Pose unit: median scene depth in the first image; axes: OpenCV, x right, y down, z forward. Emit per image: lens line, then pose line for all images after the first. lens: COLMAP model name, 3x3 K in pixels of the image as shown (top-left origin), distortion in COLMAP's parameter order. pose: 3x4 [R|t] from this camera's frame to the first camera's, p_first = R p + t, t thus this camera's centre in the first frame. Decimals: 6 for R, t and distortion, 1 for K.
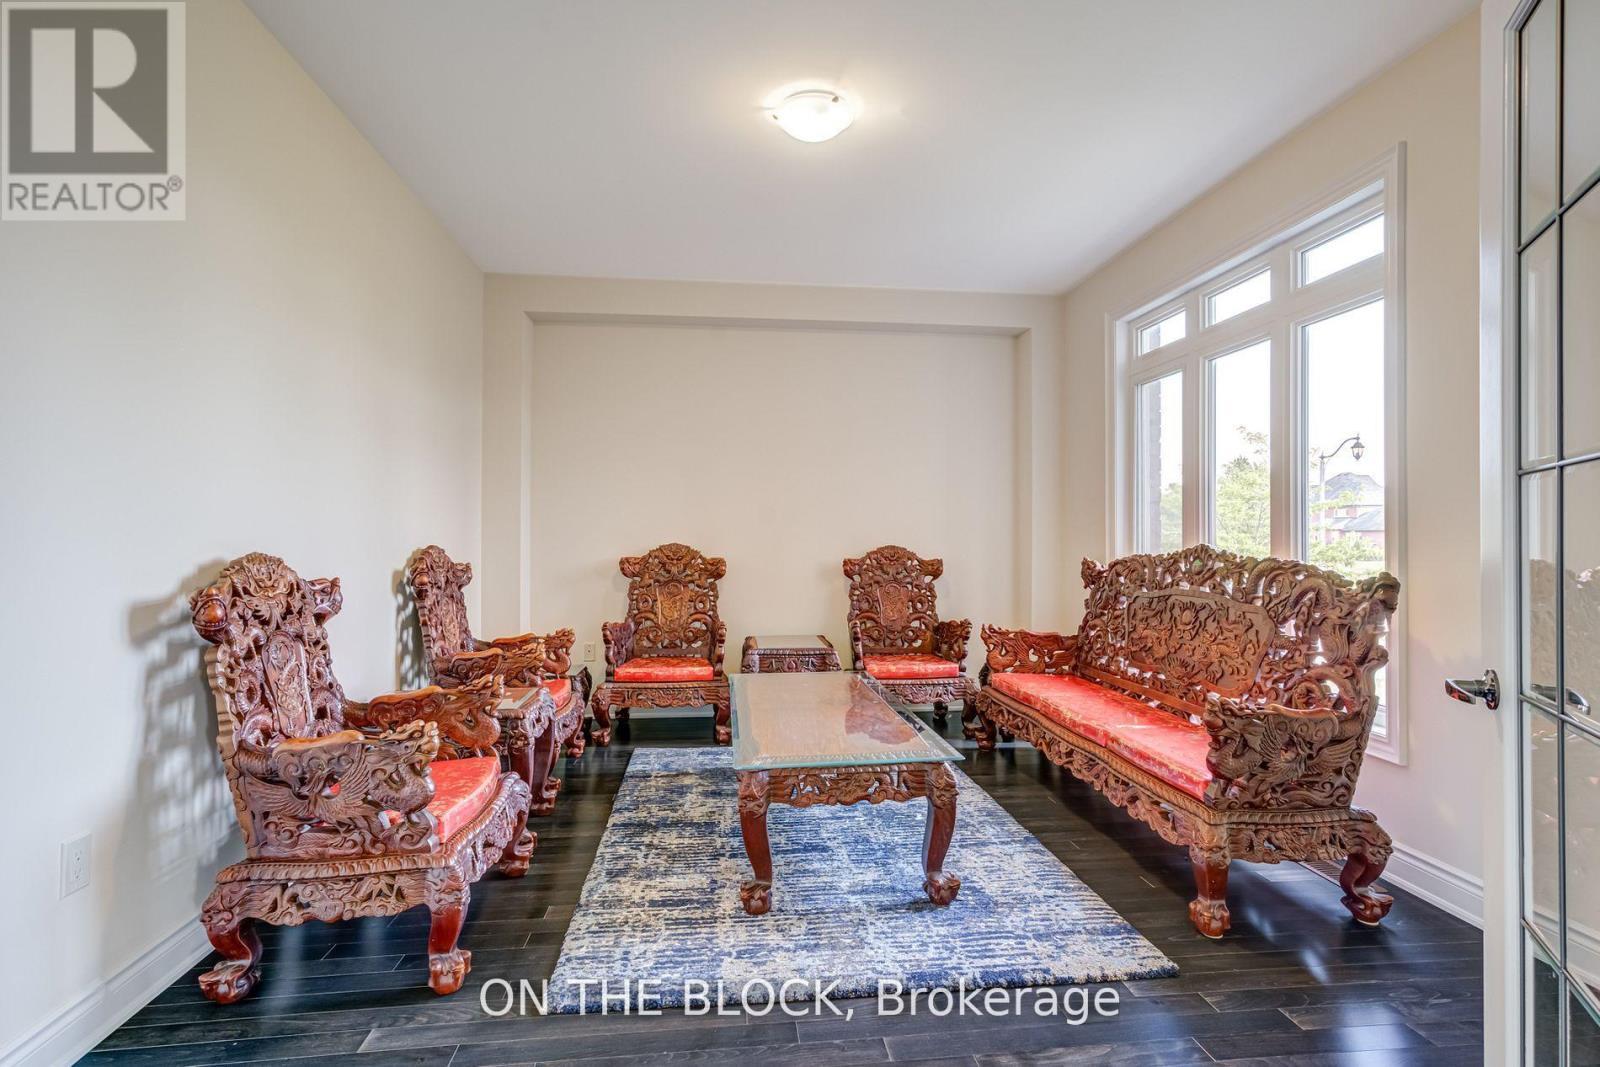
lens RADIAL K [[760.0, 0, 801.3], [0, 760.0, 536.1], [0, 0, 1]] dist [-0.008979, 0.006496]
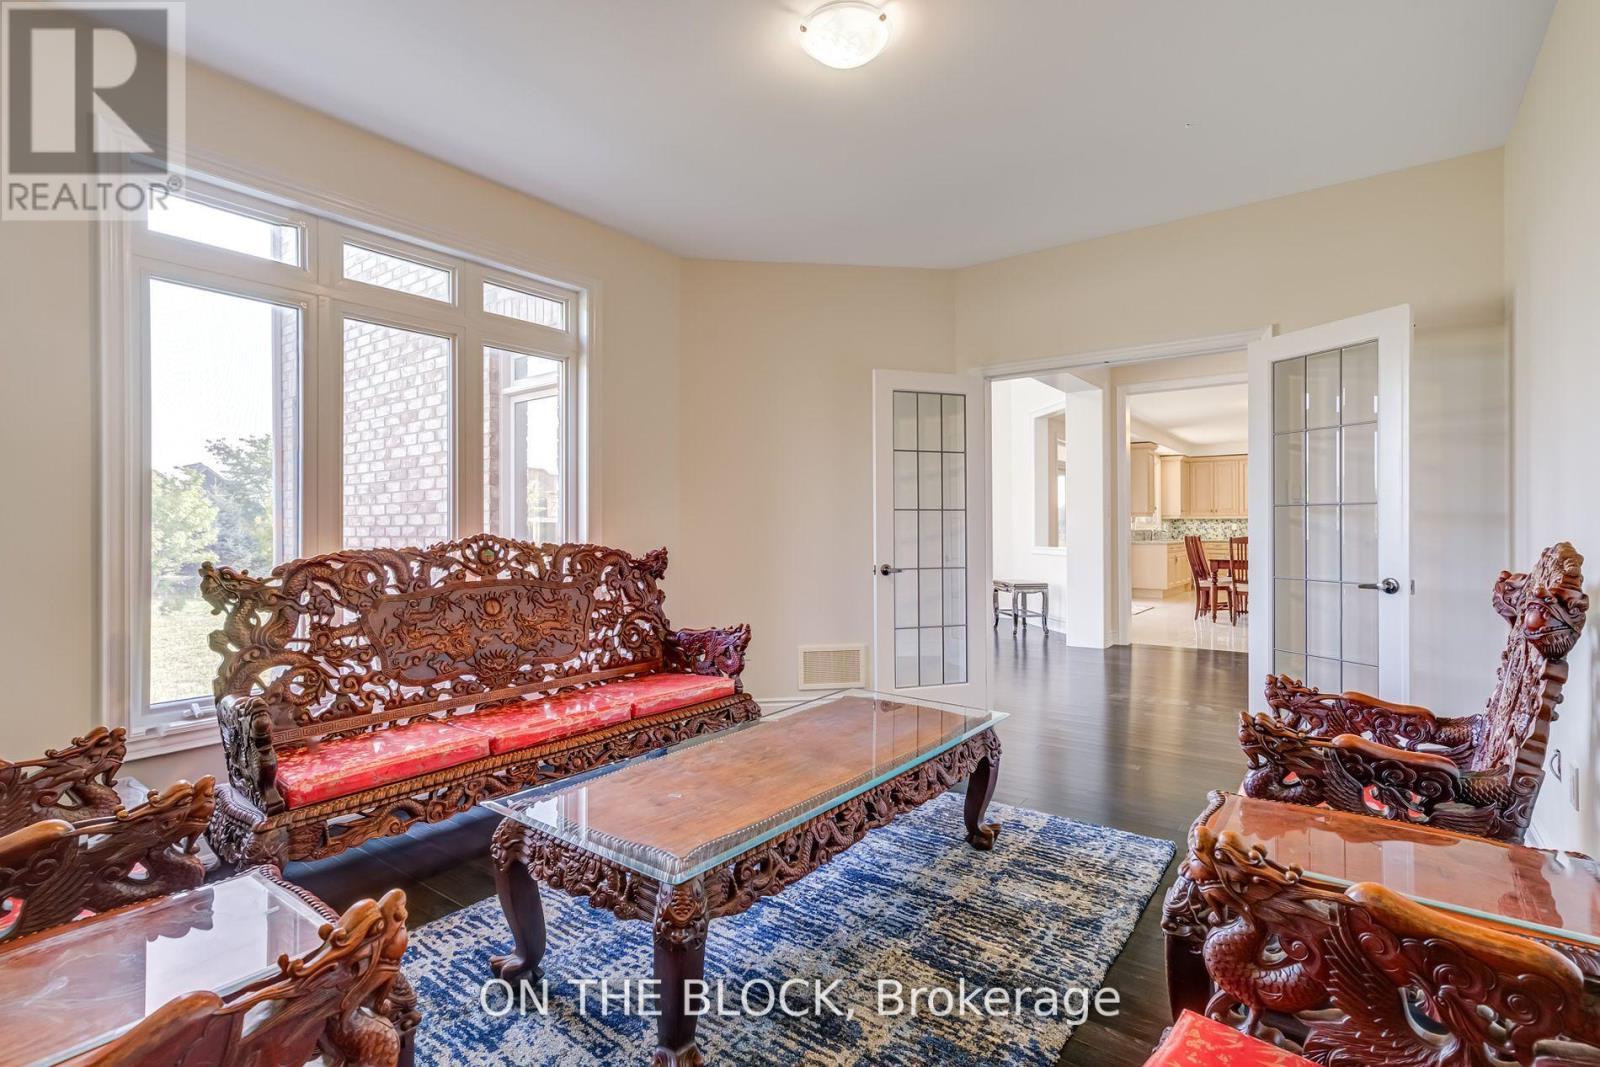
lens RADIAL K [[760.0, 0, 809.7], [0, 760.0, 522.9], [0, 0, 1]] dist [-0.008979, 0.006496]
pose [[-0.727349, 0.007867, 0.686222, -0.489080], [0.006085, 0.999969, -0.005013, 0.004262], [-0.686240, 0.000530, -0.727375, 1.491166]]
